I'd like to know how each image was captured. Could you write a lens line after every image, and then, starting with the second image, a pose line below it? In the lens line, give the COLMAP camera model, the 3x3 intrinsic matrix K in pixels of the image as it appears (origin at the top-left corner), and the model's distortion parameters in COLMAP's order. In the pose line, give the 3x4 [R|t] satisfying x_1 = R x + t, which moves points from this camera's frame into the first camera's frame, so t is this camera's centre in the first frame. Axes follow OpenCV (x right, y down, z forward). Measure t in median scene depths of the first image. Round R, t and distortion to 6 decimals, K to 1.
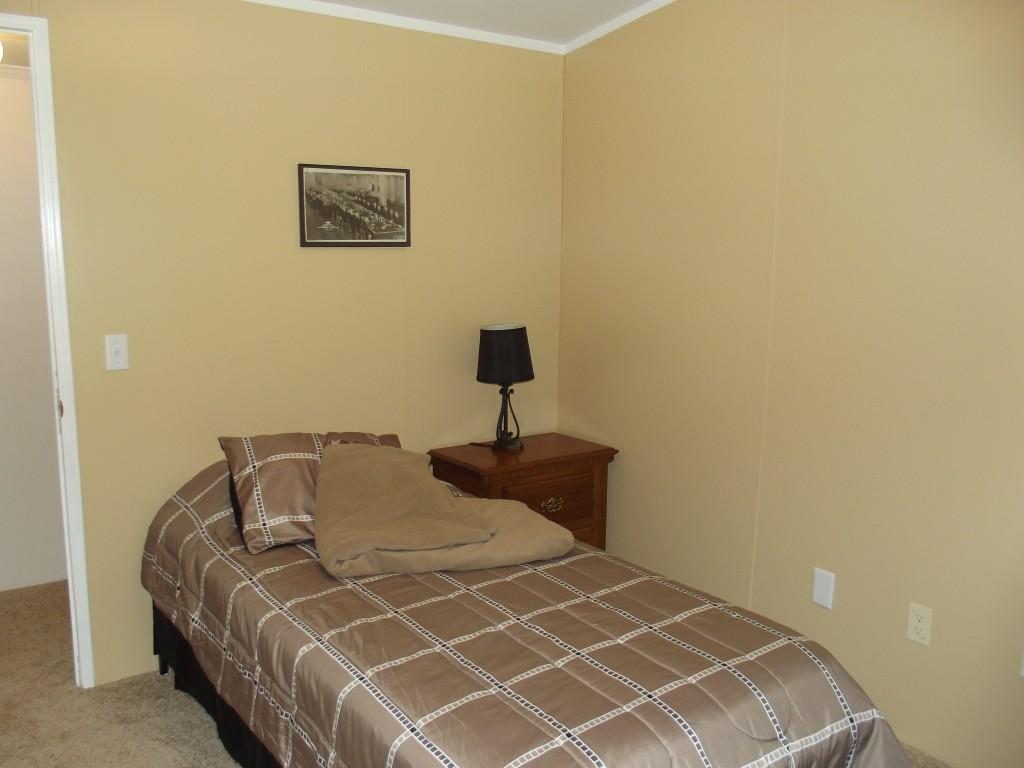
lens RADIAL K [[852.5, 0, 505.1], [0, 852.5, 383.9], [0, 0, 1]] dist [-0.057117, 0.023039]
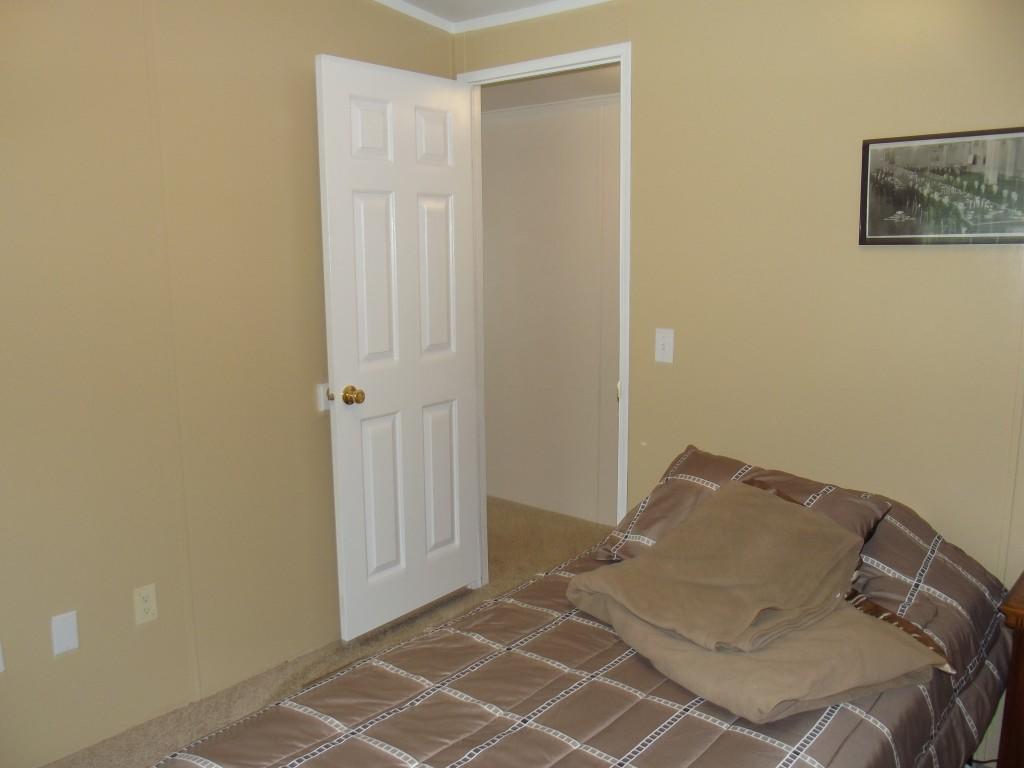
lens RADIAL K [[852.5, 0, 506.9], [0, 852.5, 382.7], [0, 0, 1]] dist [-0.057117, 0.023039]
pose [[0.237835, 0.139992, -0.961164, 0.450100], [-0.146352, 0.983426, 0.107020, -0.067851], [0.960216, 0.115216, 0.254381, 0.478304]]
